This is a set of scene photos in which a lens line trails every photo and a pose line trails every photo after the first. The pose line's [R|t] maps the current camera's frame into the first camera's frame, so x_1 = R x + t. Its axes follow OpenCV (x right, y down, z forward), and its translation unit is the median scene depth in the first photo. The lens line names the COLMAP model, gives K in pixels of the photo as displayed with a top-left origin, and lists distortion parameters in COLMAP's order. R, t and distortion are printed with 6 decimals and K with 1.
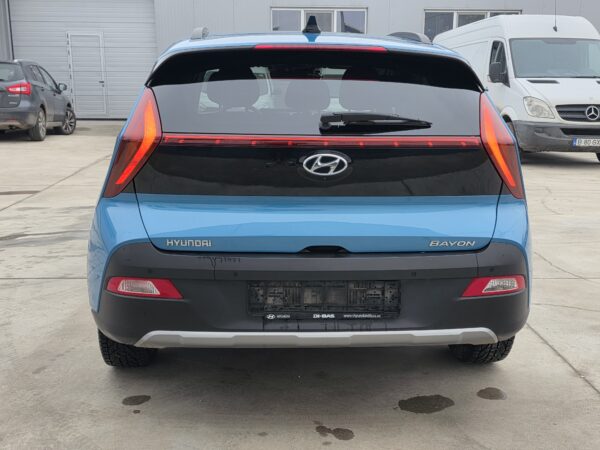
lens RADIAL K [[696.3, 0, 304.5], [0, 696.3, 233.0], [0, 0, 1]] dist [0.047869, 0.000000]
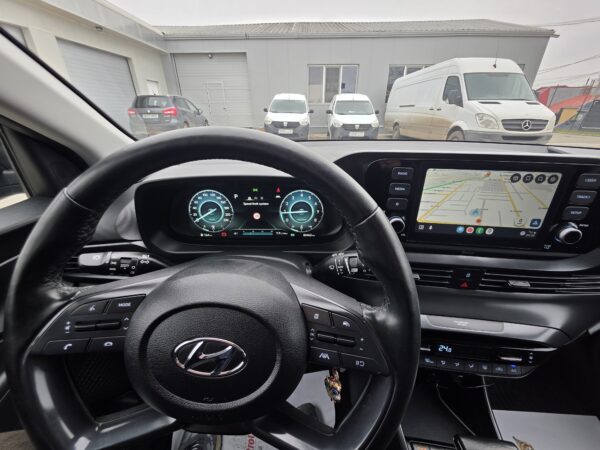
lens RADIAL K [[239.7, 0, 301.0], [0, 239.7, 224.9], [0, 0, 1]] dist [0.006678, -0.001850]
pose [[0.998143, 0.018356, -0.058081, -0.029732], [-0.004349, 0.972554, 0.232635, -0.074045], [0.060757, -0.231951, 0.970828, 0.386569]]
